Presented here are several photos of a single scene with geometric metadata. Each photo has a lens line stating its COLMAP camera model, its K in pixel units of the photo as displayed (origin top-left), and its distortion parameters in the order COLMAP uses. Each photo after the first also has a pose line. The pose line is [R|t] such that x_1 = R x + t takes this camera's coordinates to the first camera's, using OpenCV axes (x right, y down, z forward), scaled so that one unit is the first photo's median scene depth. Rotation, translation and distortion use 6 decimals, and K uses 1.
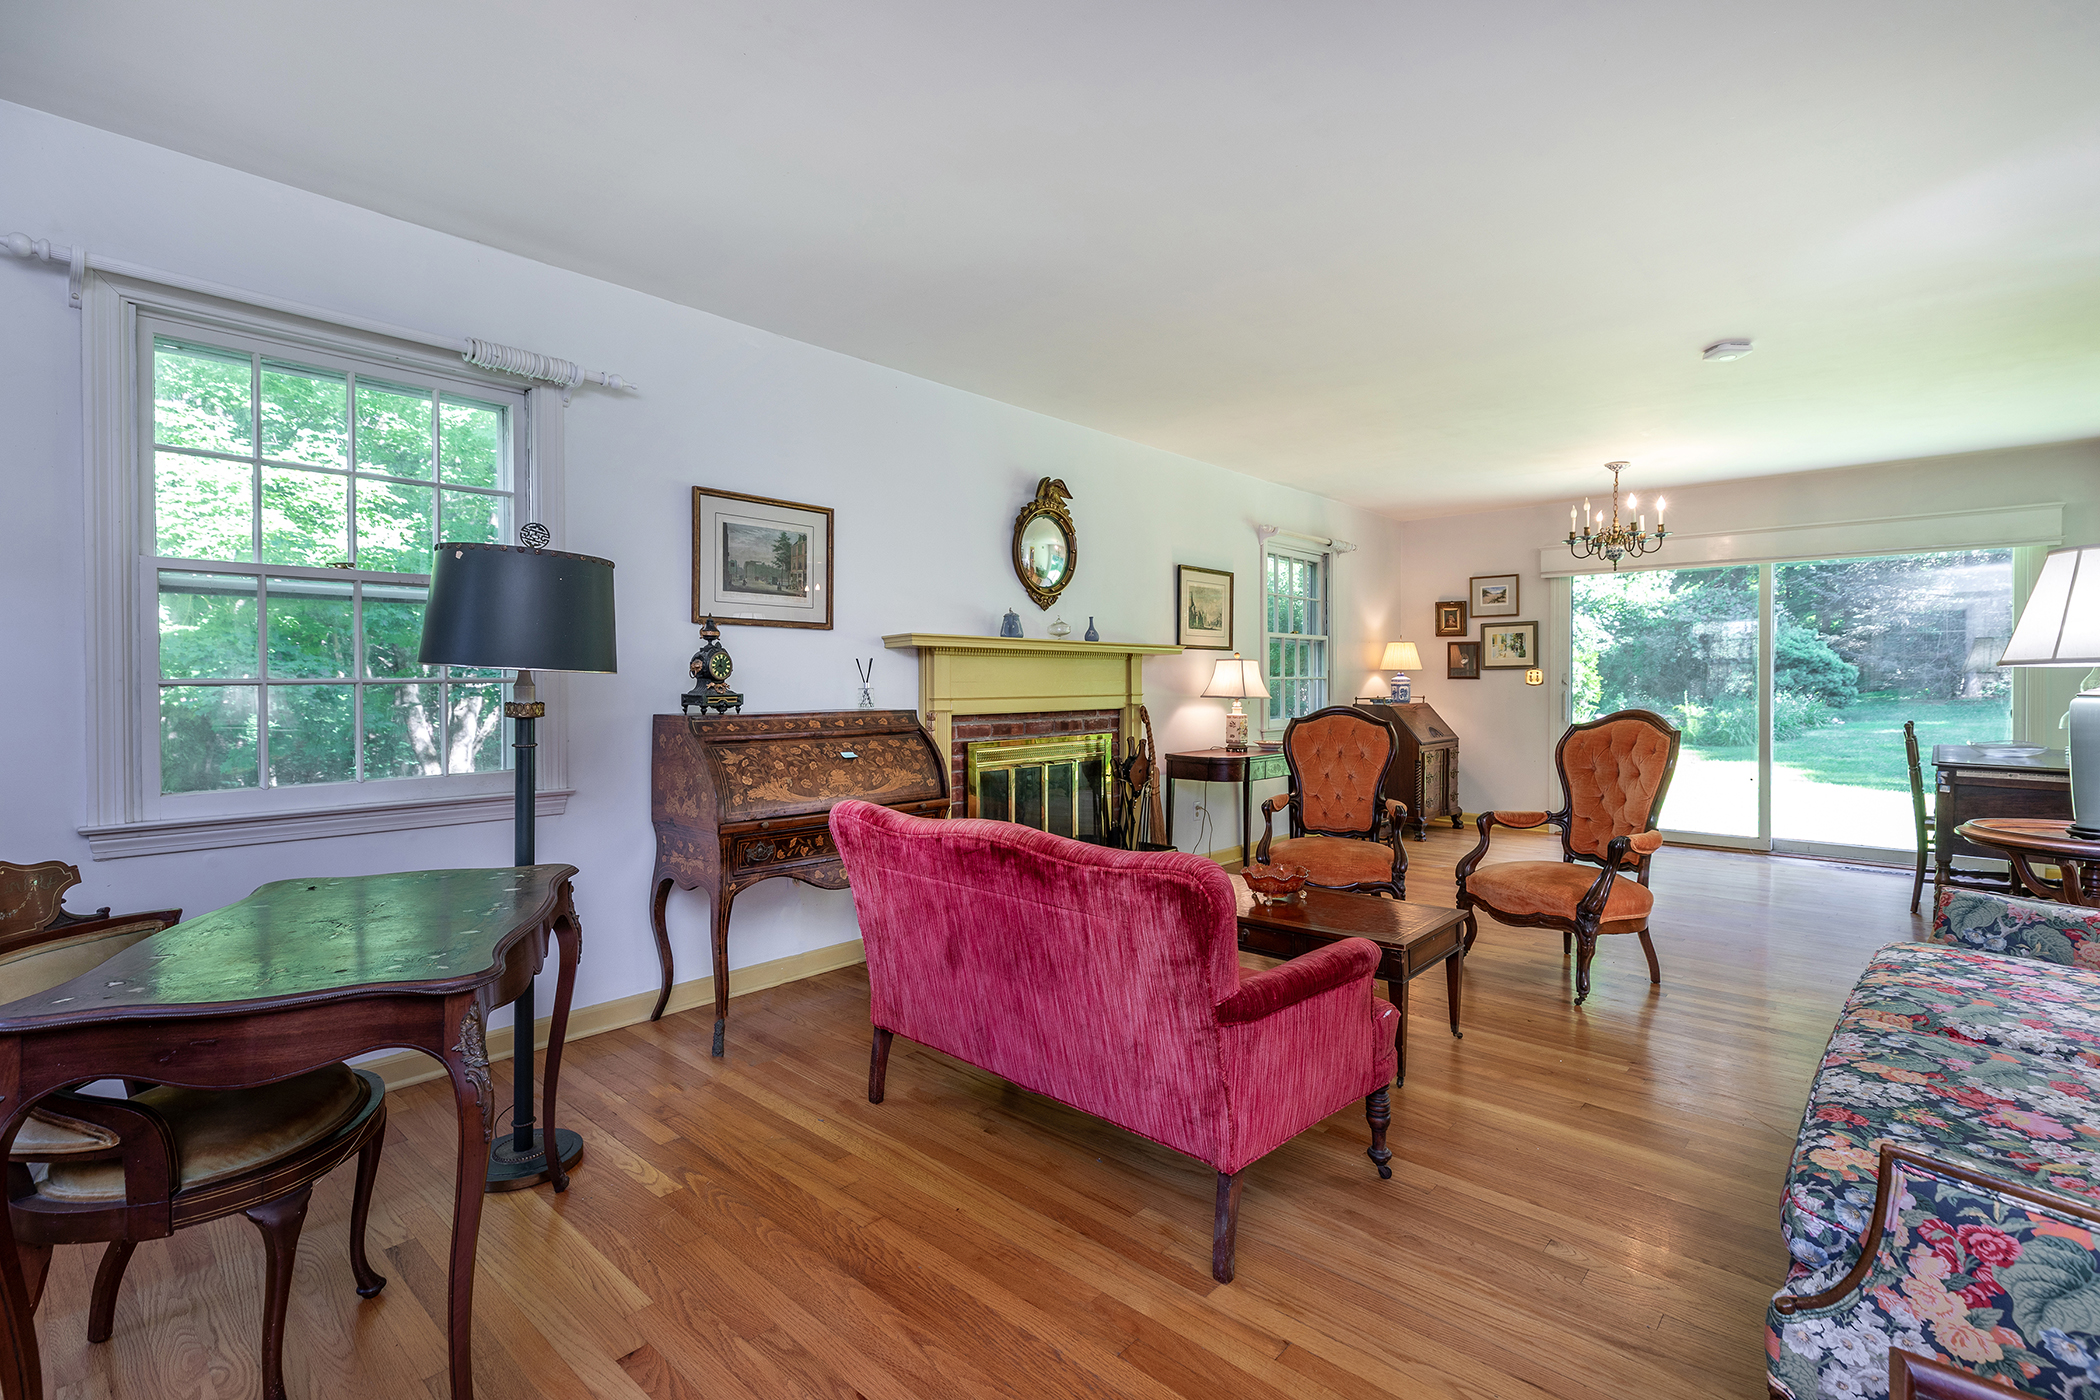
lens RADIAL K [[953.4, 0, 1066.3], [0, 953.4, 691.9], [0, 0, 1]] dist [0.013592, -0.000283]
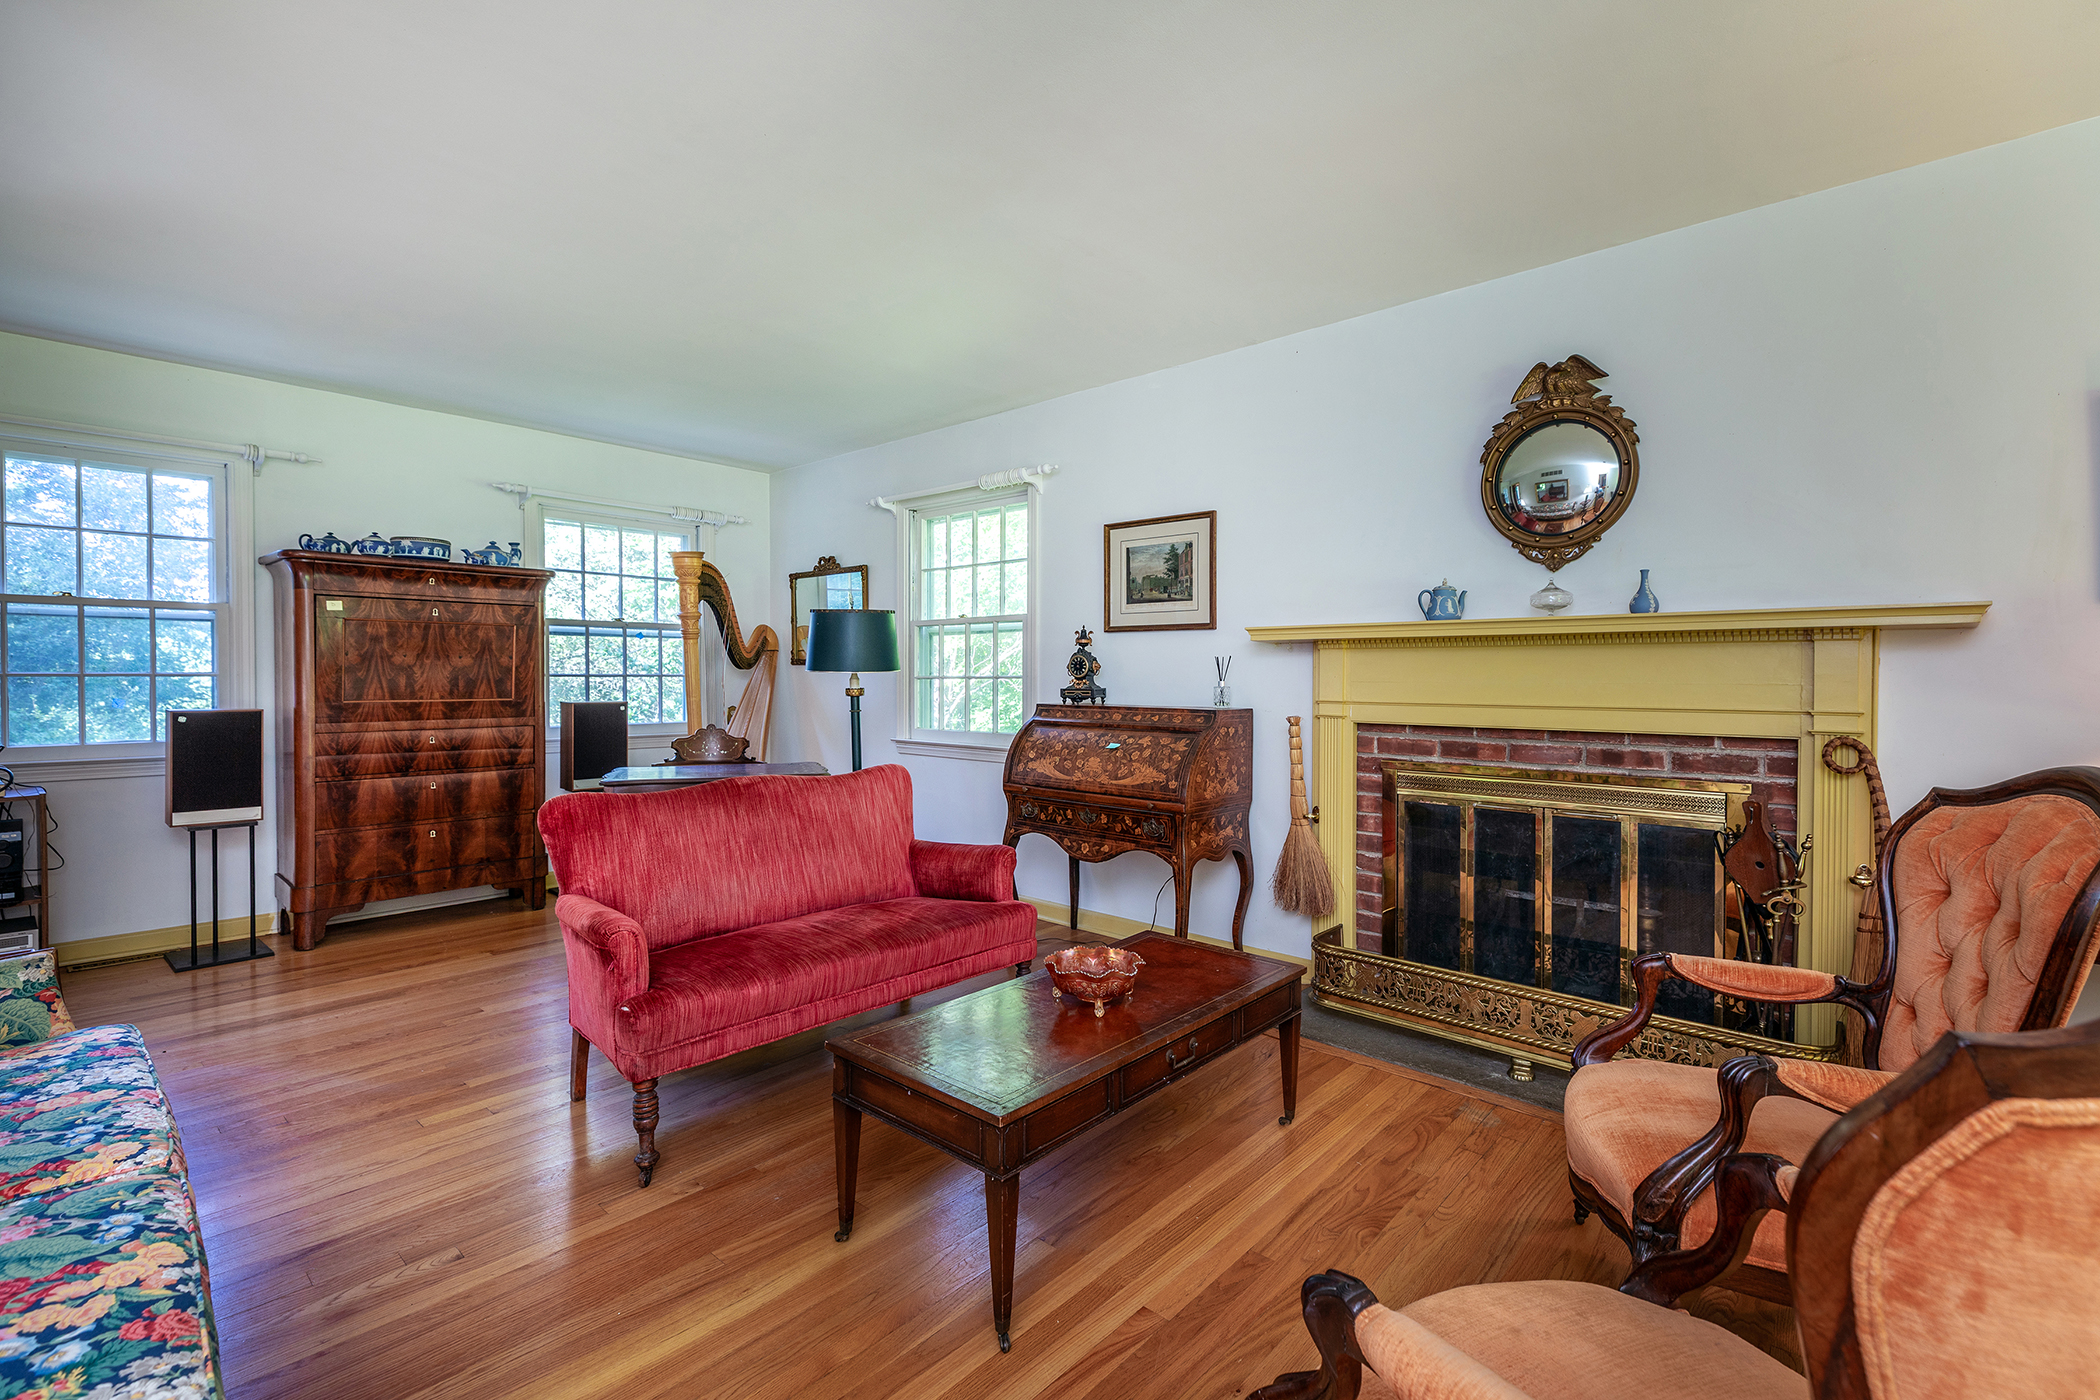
lens RADIAL K [[953.4, 0, 1065.5], [0, 953.4, 685.6], [0, 0, 1]] dist [0.013592, -0.000283]
pose [[-0.005931, 0.008339, -0.999948, 0.812163], [-0.017817, 0.999806, 0.008444, -0.011046], [0.999824, 0.017866, -0.005782, 0.889940]]
